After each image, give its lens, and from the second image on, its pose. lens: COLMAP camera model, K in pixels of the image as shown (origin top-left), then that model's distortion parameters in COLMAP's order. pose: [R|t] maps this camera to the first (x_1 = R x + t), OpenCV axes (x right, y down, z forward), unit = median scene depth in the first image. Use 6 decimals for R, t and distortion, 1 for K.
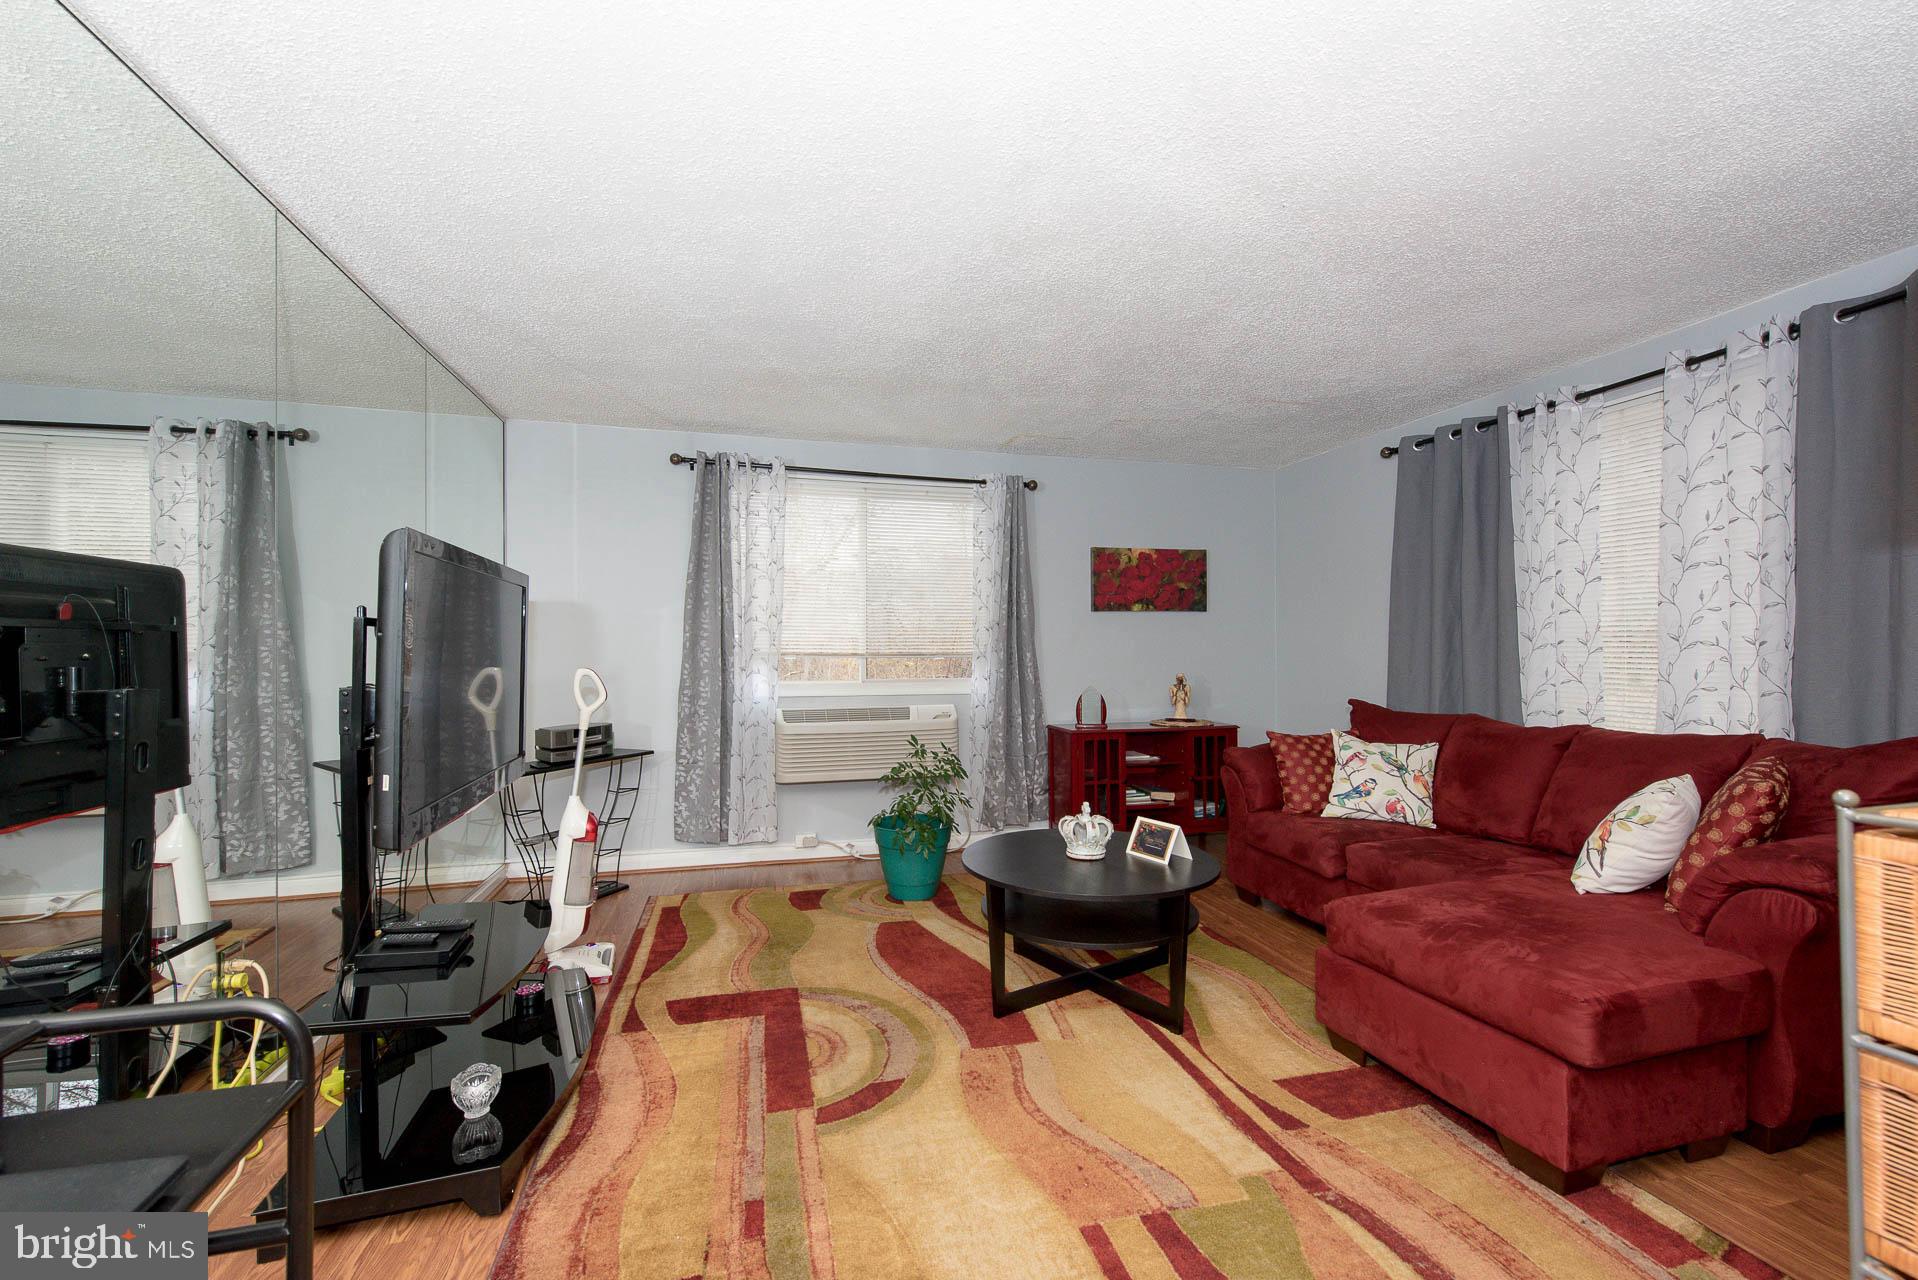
lens RADIAL K [[799.1, 0, 959.5], [0, 799.1, 647.4], [0, 0, 1]] dist [0.020038, -0.000636]
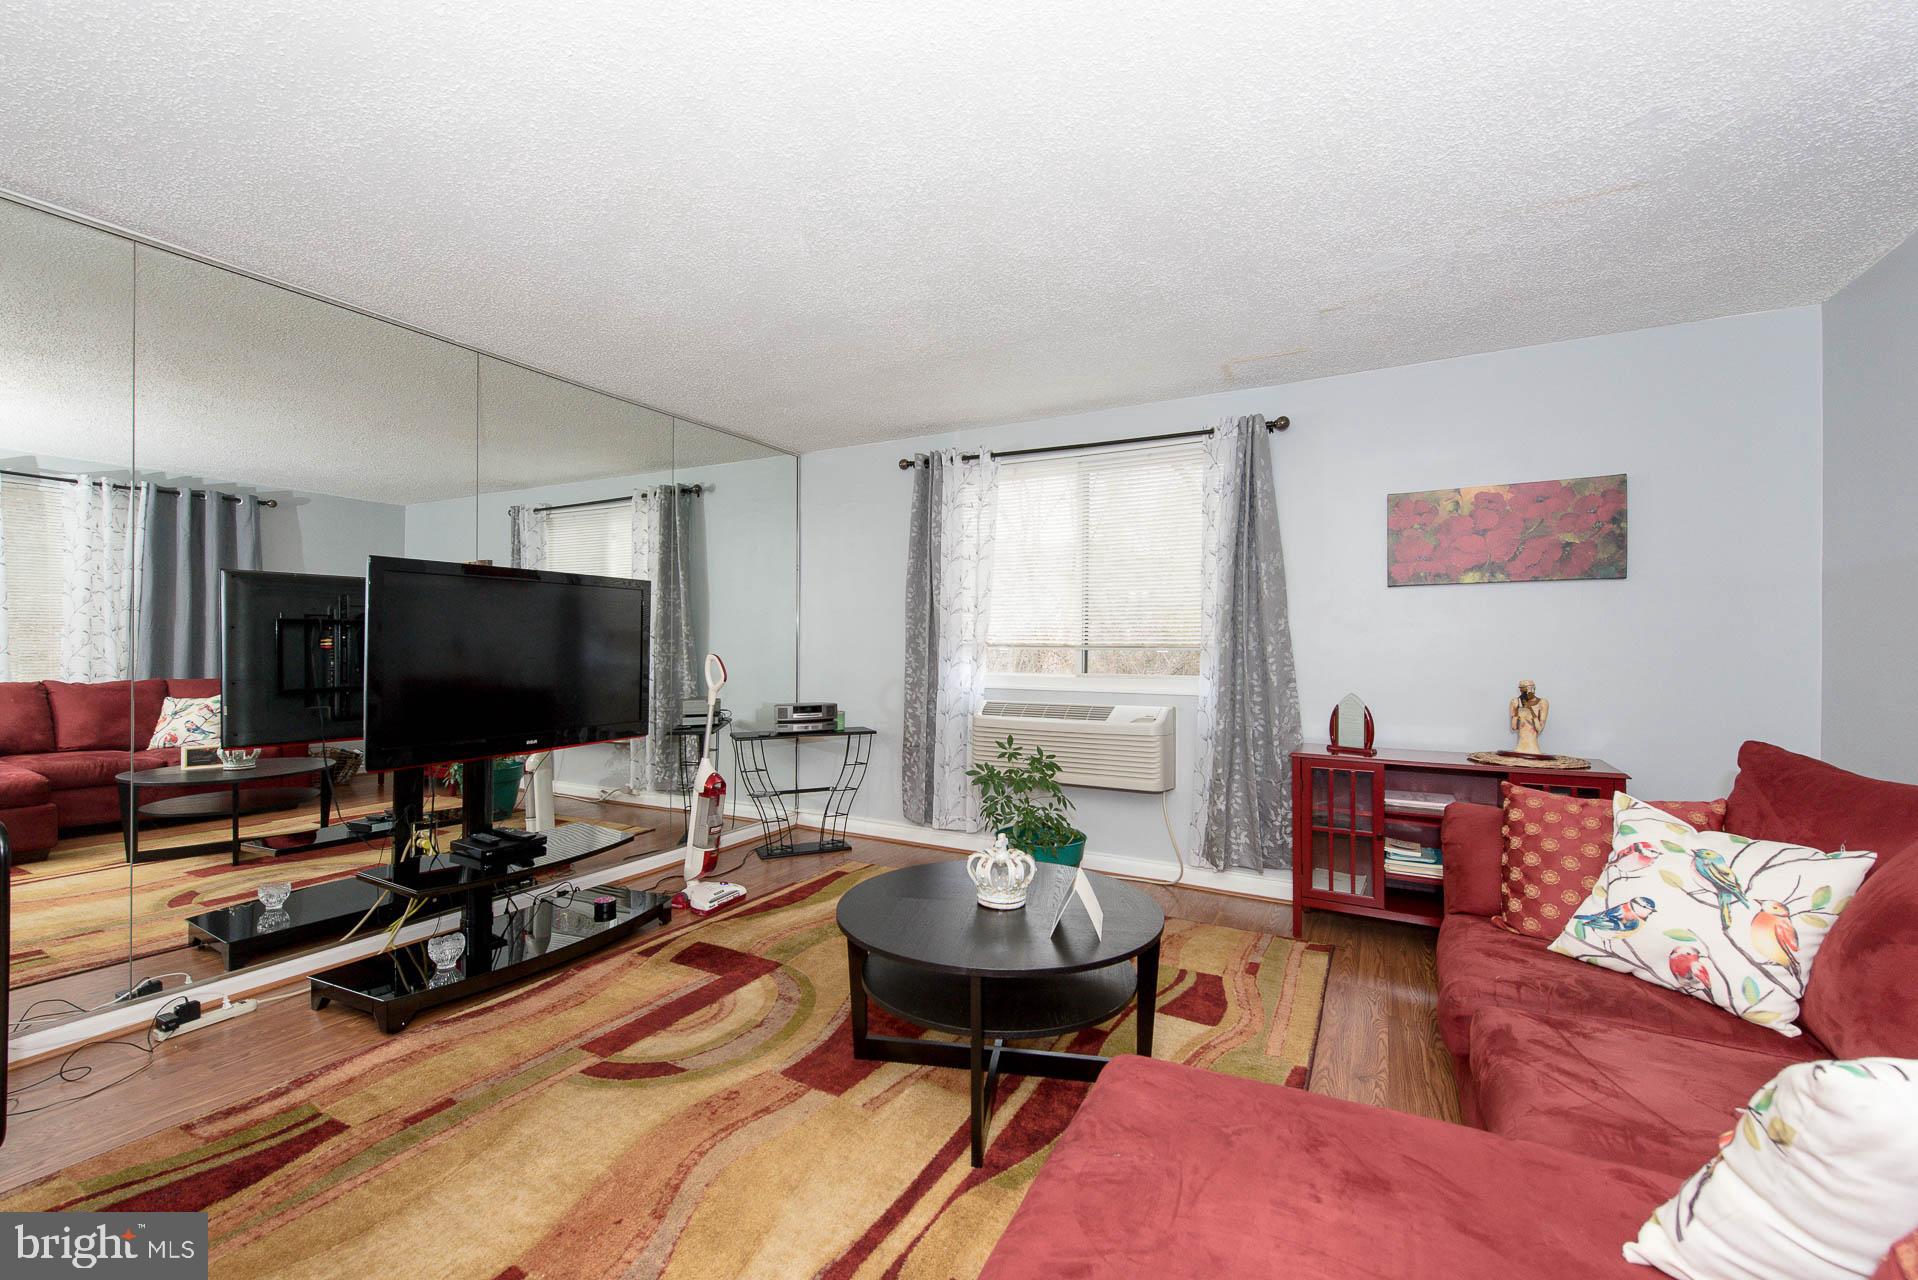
lens RADIAL K [[799.1, 0, 959.5], [0, 799.1, 647.4], [0, 0, 1]] dist [0.020038, -0.000636]
pose [[0.717169, 0.007809, -0.696856, 0.458136], [-0.003940, 0.999967, 0.007151, 0.004486], [0.696889, -0.002383, 0.717175, 0.280096]]
